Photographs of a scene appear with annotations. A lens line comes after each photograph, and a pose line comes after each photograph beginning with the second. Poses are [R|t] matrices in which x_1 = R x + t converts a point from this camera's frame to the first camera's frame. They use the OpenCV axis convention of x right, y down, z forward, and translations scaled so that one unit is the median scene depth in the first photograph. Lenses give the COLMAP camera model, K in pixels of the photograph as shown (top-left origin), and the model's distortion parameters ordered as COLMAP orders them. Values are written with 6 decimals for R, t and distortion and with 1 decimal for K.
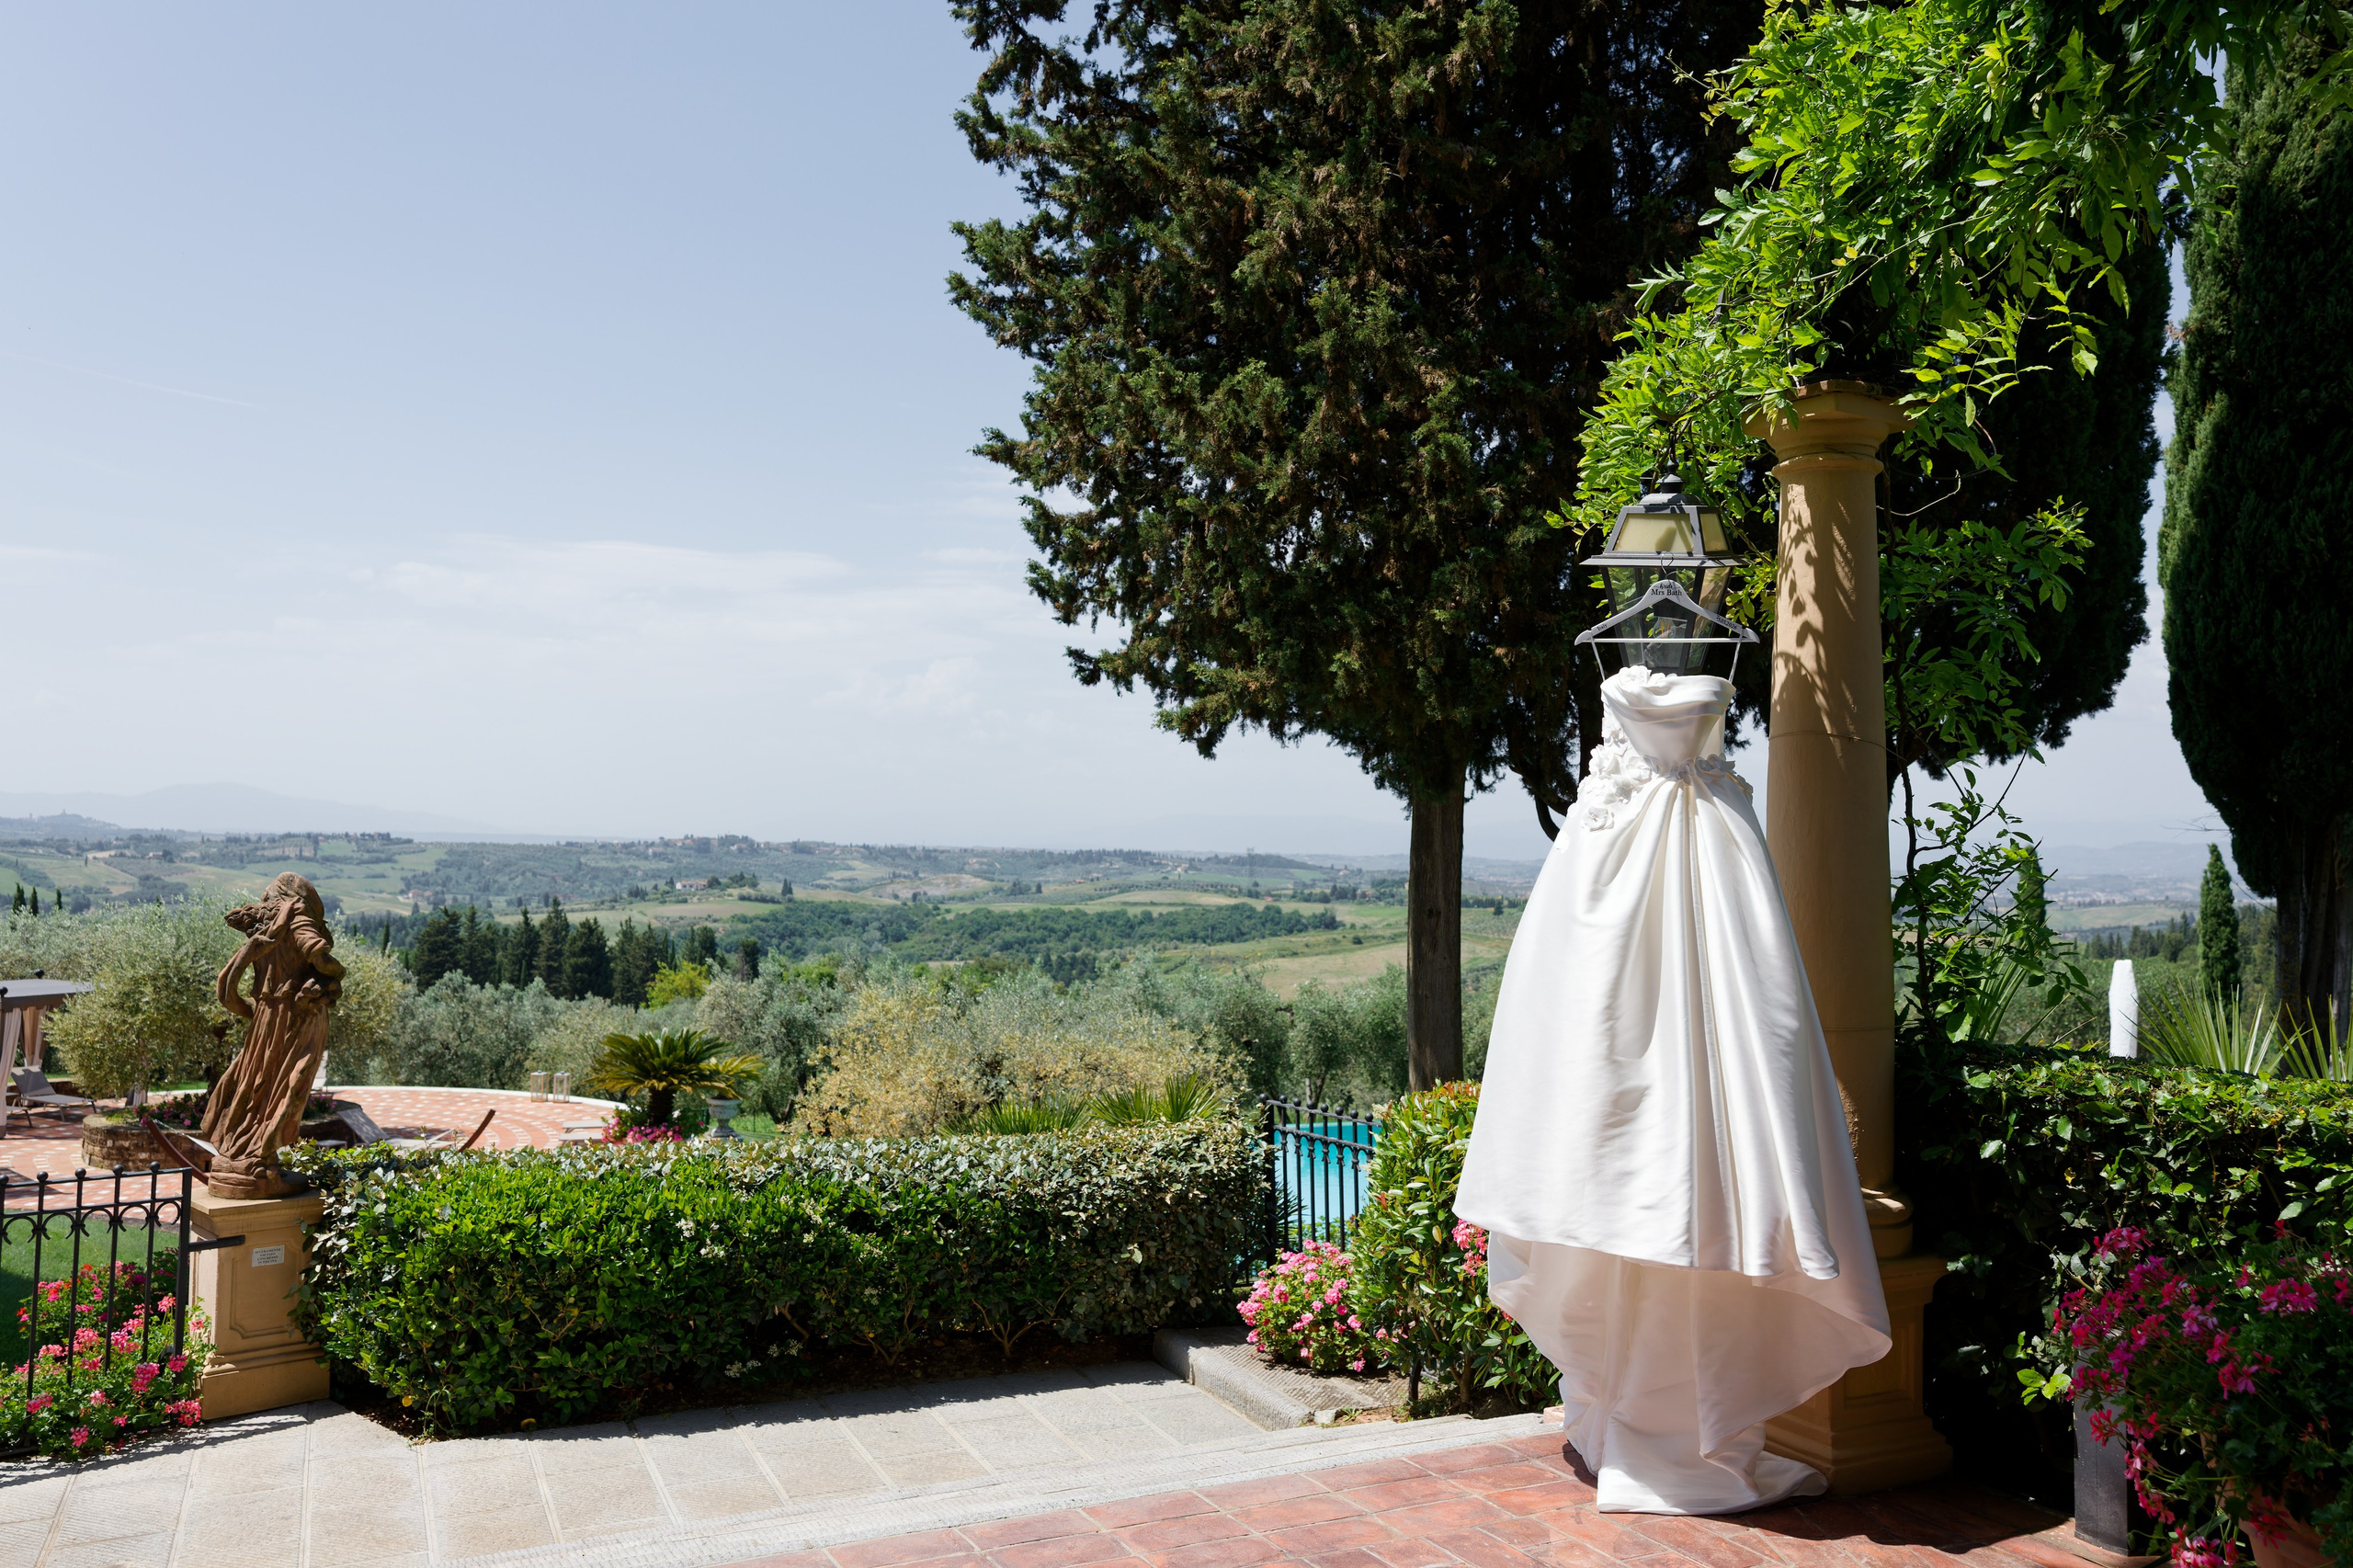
lens RADIAL K [[1832.9, 0, 1173.8], [0, 1832.9, 737.3], [0, 0, 1]] dist [0.010782, 0.009717]
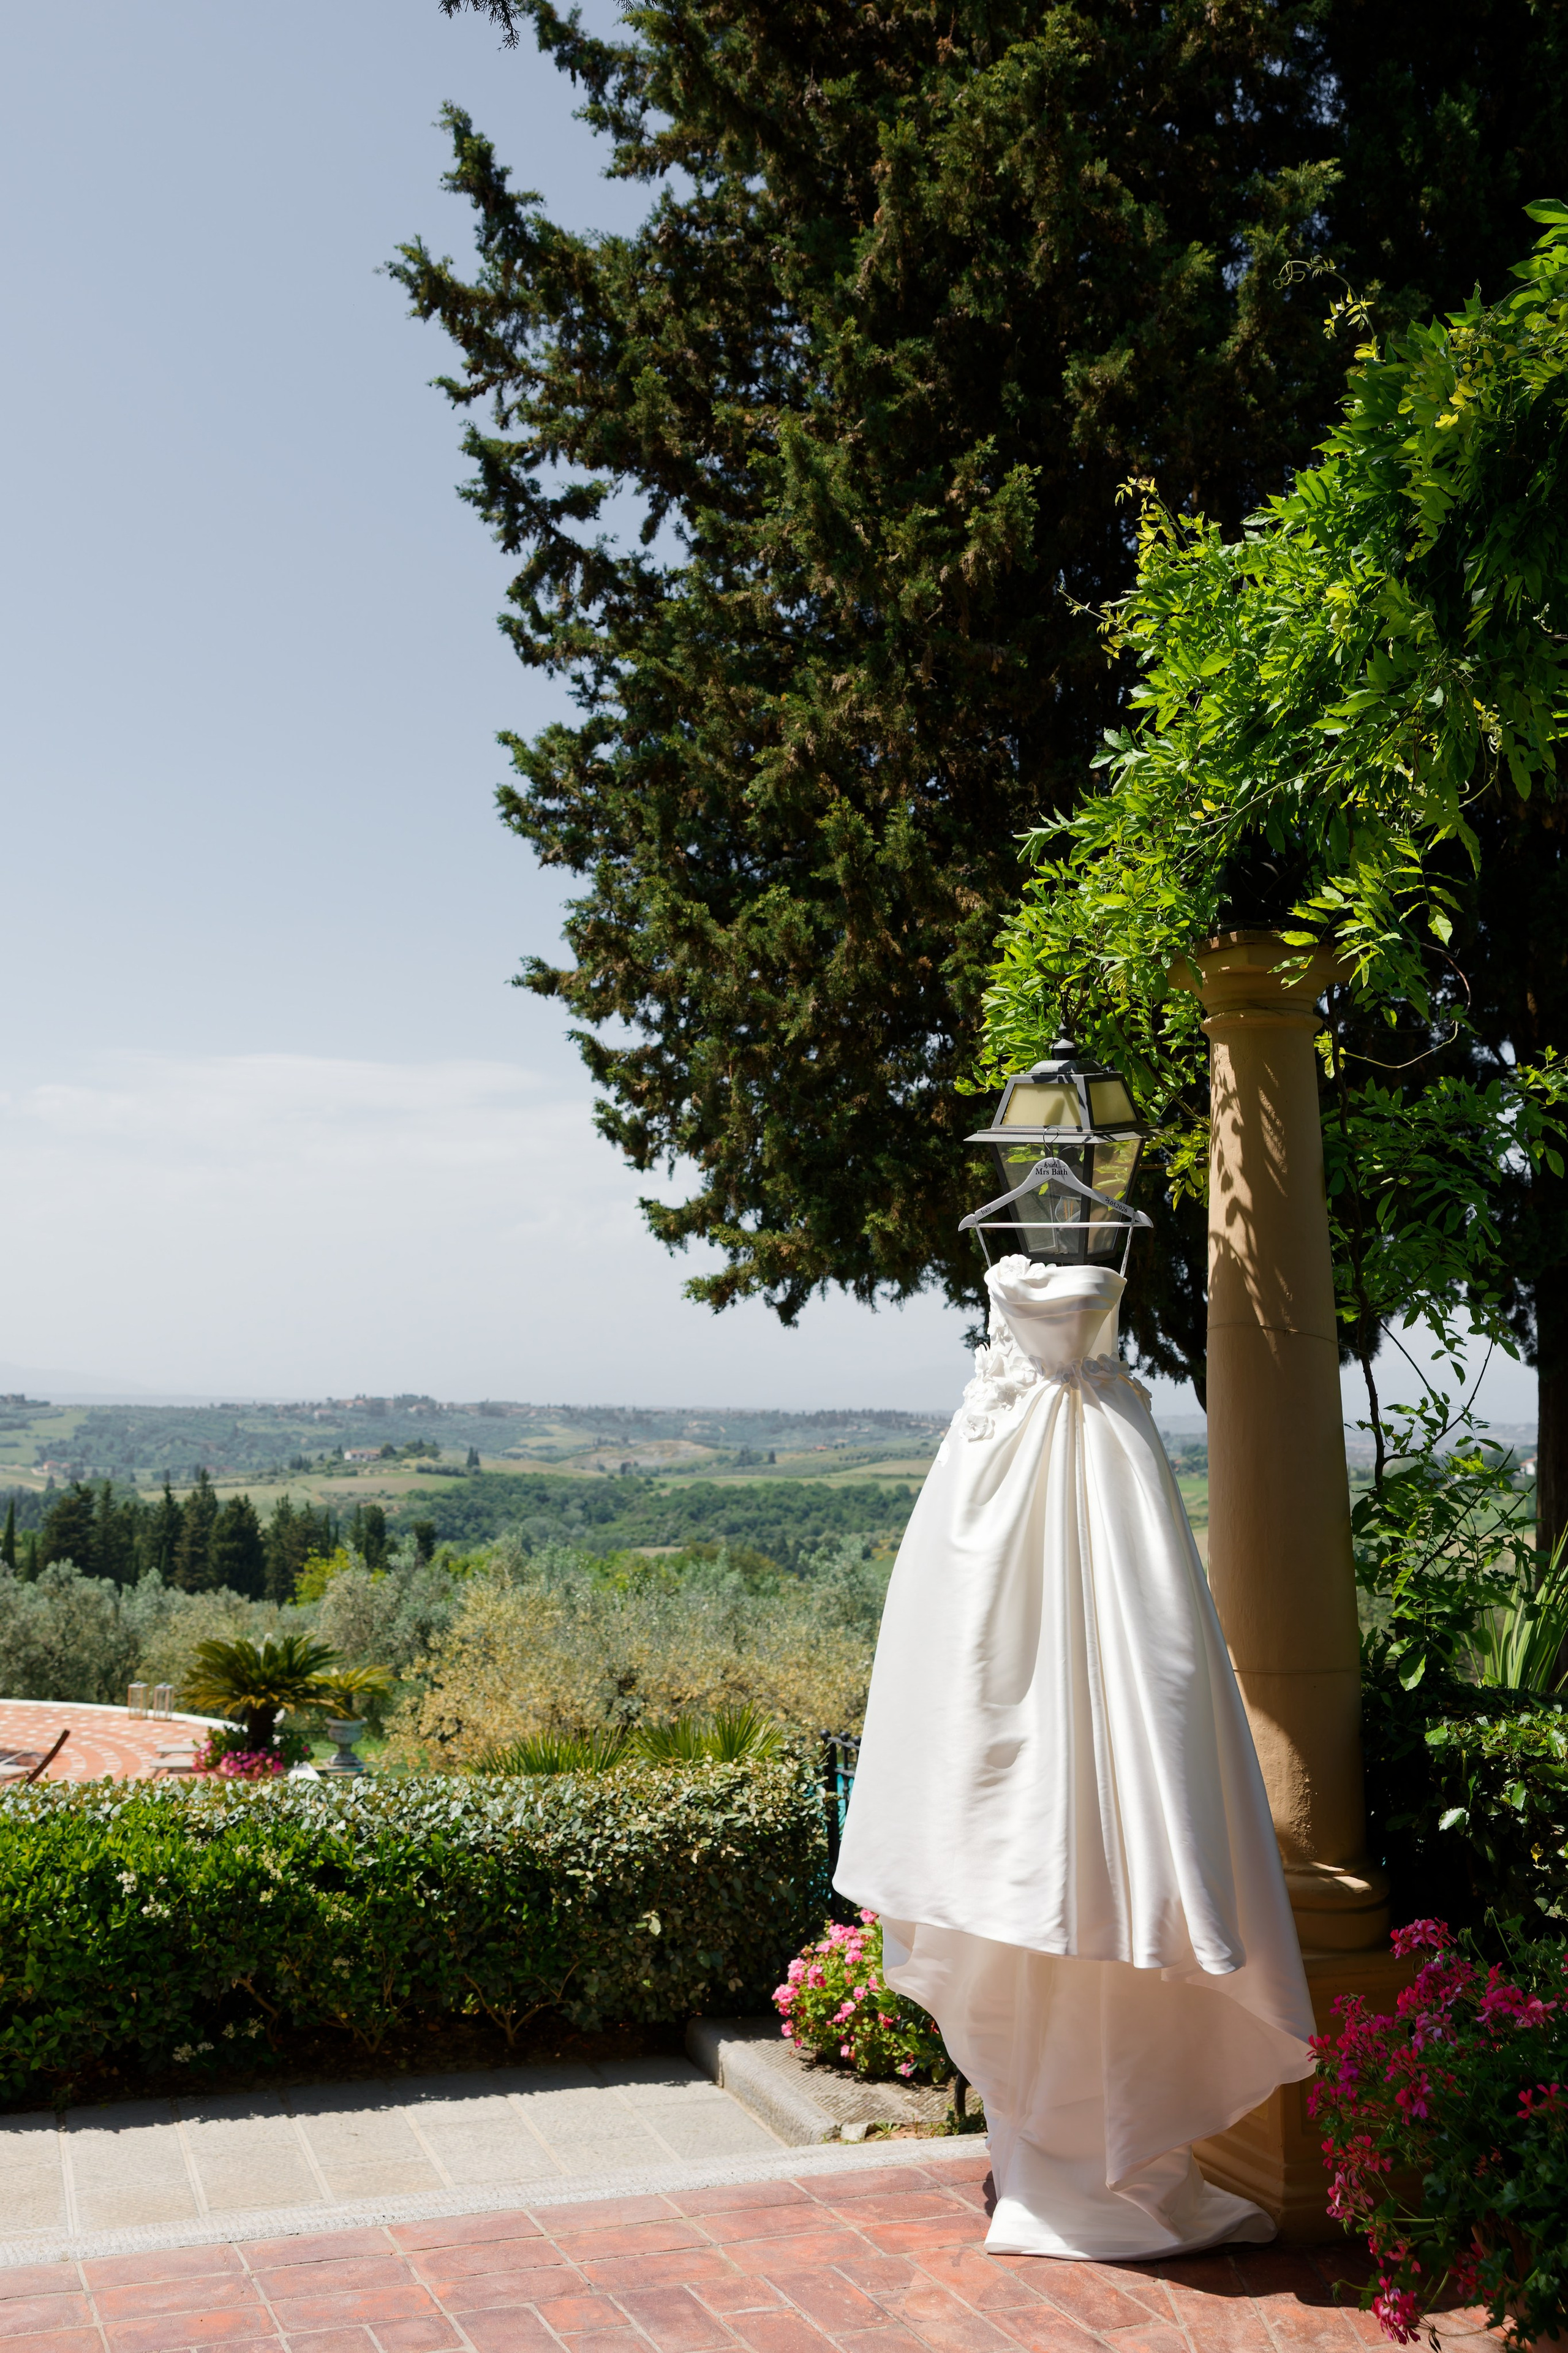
lens RADIAL K [[2172.6, 0, 683.8], [0, 2172.6, 1007.8], [0, 0, 1]] dist [0.009254, 0.003814]
pose [[0.993549, -0.024883, -0.110637, 0.120252], [0.011263, 0.992457, -0.122074, -0.017567], [0.112840, 0.120040, 0.986335, -0.048393]]
